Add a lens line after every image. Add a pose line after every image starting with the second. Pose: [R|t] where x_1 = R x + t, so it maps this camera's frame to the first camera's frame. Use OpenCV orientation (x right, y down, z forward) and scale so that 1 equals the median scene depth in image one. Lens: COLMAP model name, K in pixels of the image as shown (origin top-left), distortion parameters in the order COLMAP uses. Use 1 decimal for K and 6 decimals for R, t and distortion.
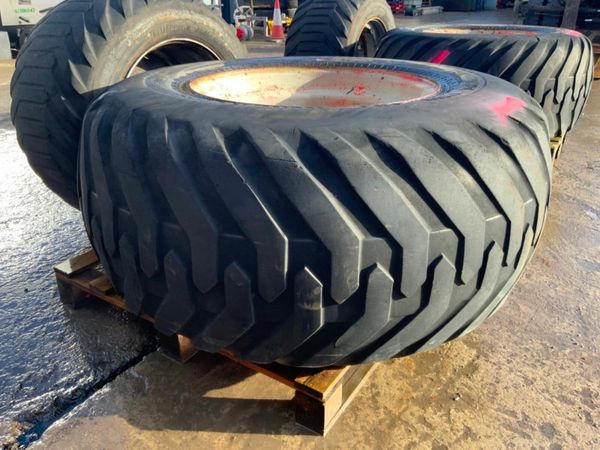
lens RADIAL K [[496.5, 0, 299.8], [0, 496.5, 228.6], [0, 0, 1]] dist [0.070688, -0.121963]
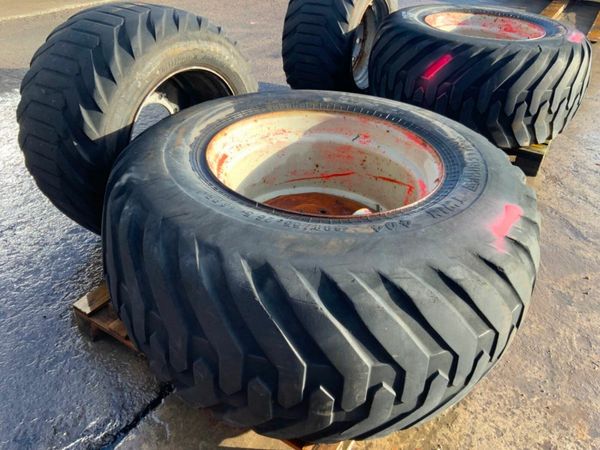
lens RADIAL K [[496.5, 0, 300.1], [0, 496.5, 227.8], [0, 0, 1]] dist [0.070688, -0.121963]
pose [[0.998736, 0.029652, 0.040587, -0.066680], [-0.035700, 0.986878, 0.157472, -0.330407], [-0.035385, -0.158722, 0.986689, -0.055195]]
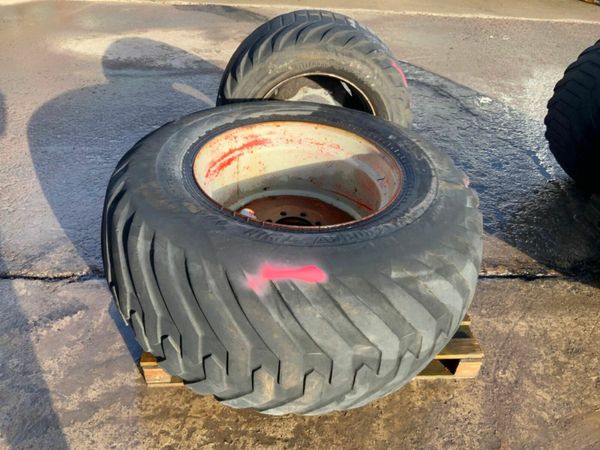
lens RADIAL K [[496.5, 0, 295.3], [0, 496.5, 226.2], [0, 0, 1]] dist [0.070688, -0.121963]
pose [[0.607335, 0.503349, -0.614641, 0.902098], [-0.395557, 0.862547, 0.315512, -0.592014], [0.688970, 0.051504, 0.722958, 0.165831]]
